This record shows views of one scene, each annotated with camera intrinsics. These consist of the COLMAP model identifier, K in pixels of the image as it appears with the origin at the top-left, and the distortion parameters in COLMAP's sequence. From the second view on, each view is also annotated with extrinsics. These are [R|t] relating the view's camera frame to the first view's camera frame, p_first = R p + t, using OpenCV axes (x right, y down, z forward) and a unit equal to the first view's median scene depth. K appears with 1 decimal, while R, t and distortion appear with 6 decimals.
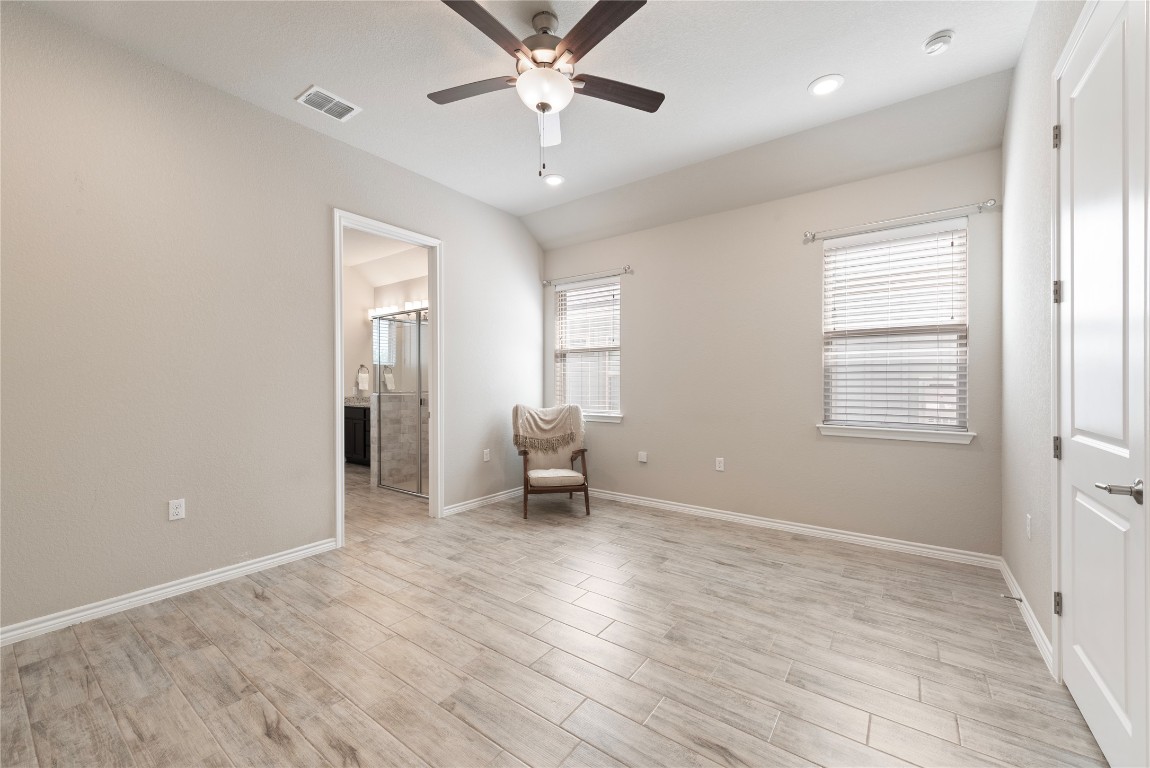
lens RADIAL K [[451.1, 0, 582.9], [0, 451.1, 382.8], [0, 0, 1]] dist [0.018495, -0.007538]
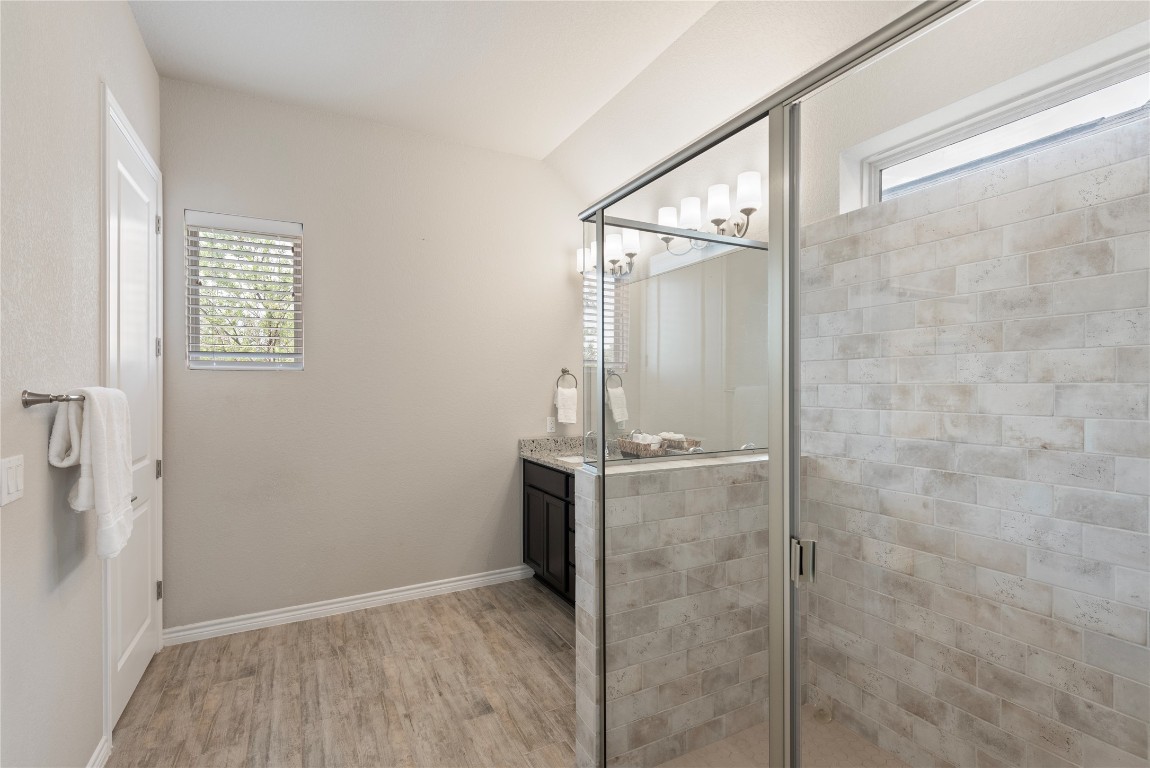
lens RADIAL K [[536.2, 0, 582.0], [0, 536.2, 390.5], [0, 0, 1]] dist [0.018086, 0.000097]
pose [[0.902243, 0.004329, -0.431207, -0.435359], [-0.001253, 0.999972, 0.007417, -0.040896], [0.431227, -0.006152, 0.902222, 0.951715]]
